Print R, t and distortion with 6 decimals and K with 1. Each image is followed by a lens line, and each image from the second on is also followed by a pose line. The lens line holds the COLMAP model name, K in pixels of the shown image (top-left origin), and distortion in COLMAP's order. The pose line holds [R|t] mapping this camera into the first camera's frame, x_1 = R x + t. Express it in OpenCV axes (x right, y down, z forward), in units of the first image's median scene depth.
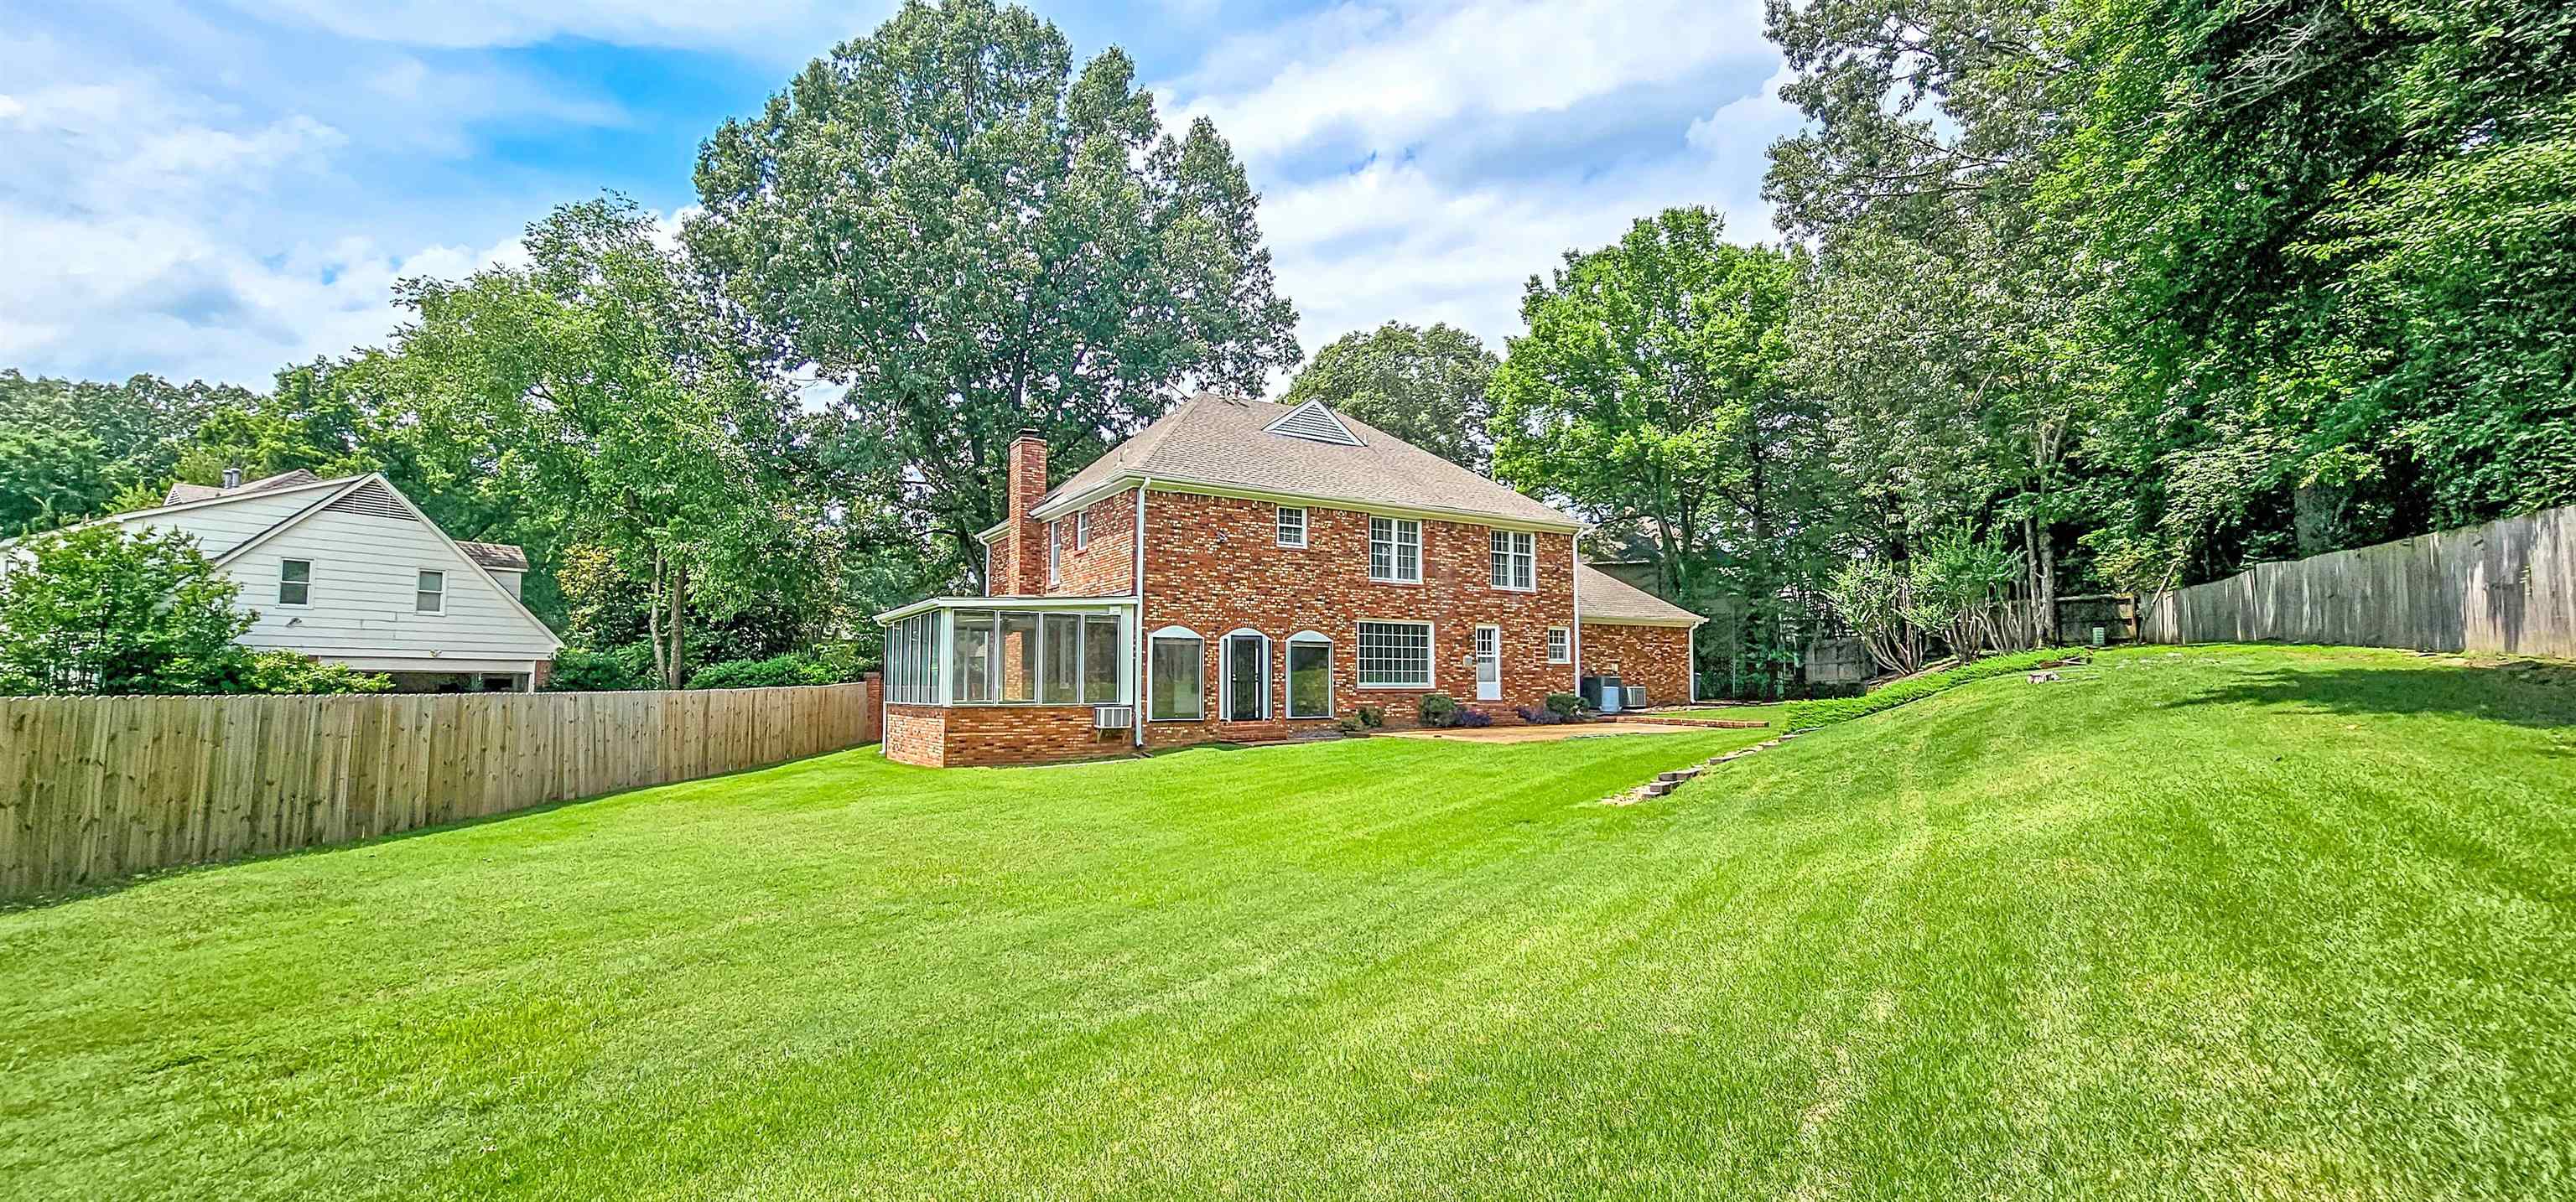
lens RADIAL K [[1055.2, 0, 1281.7], [0, 1055.2, 599.8], [0, 0, 1]] dist [0.000669, 0.000189]
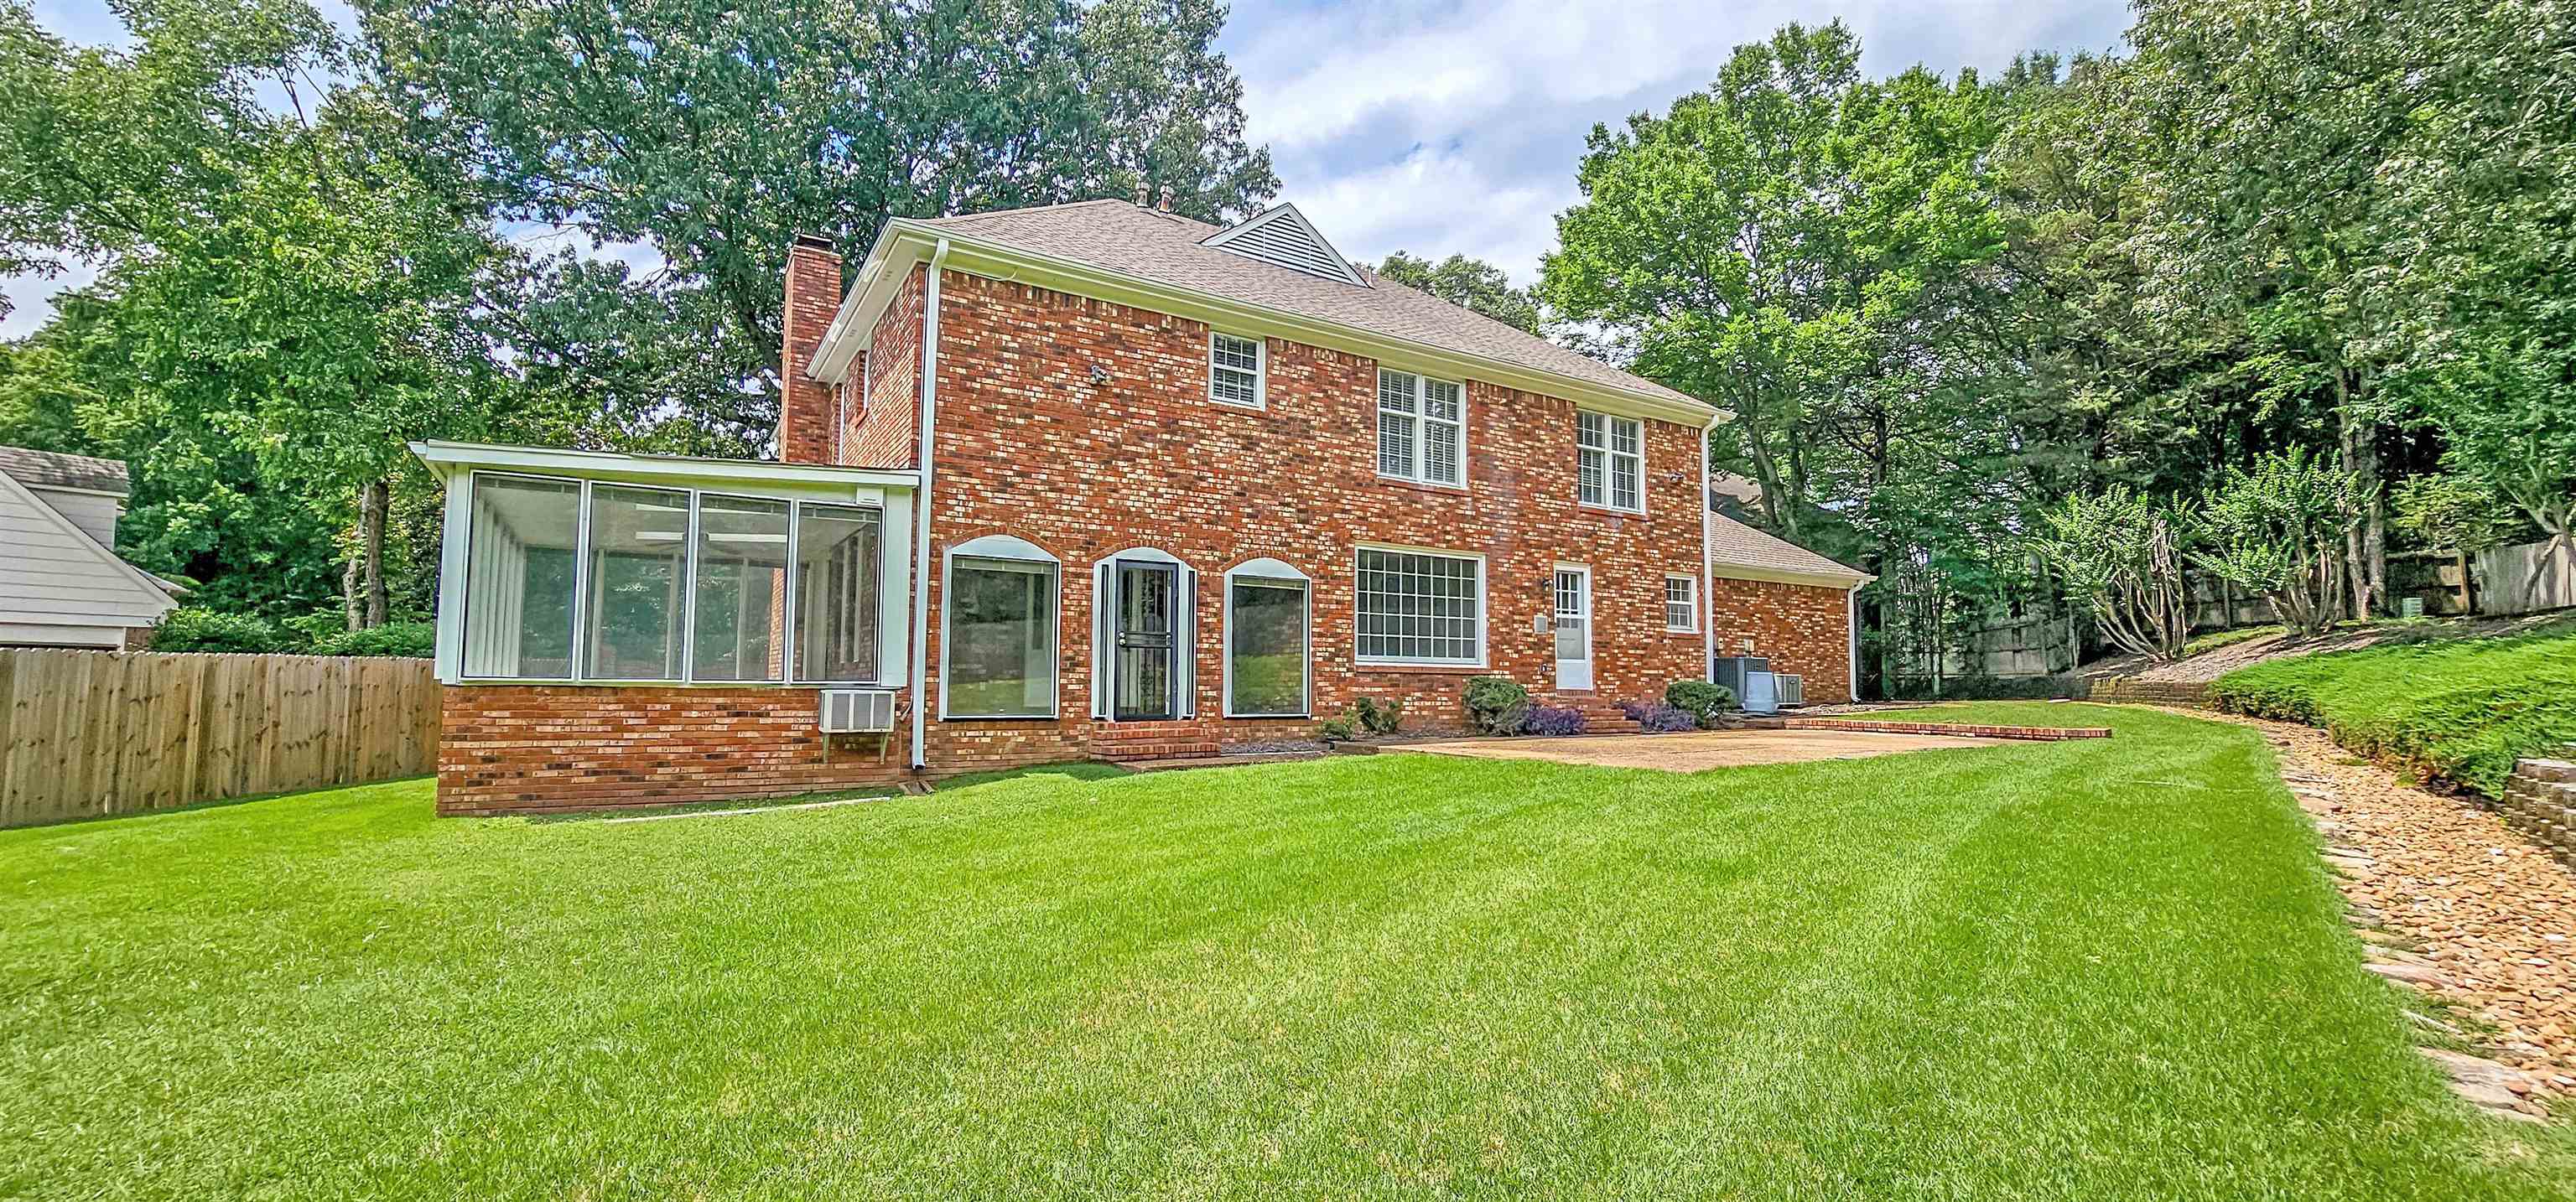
lens RADIAL K [[1124.4, 0, 1276.6], [0, 1124.4, 595.4], [0, 0, 1]] dist [-0.002368, -0.000150]
pose [[0.999985, 0.005461, -0.000506, 0.029050], [-0.005462, 0.999981, -0.002936, 0.046905], [0.000490, 0.002939, 0.999996, 0.384524]]
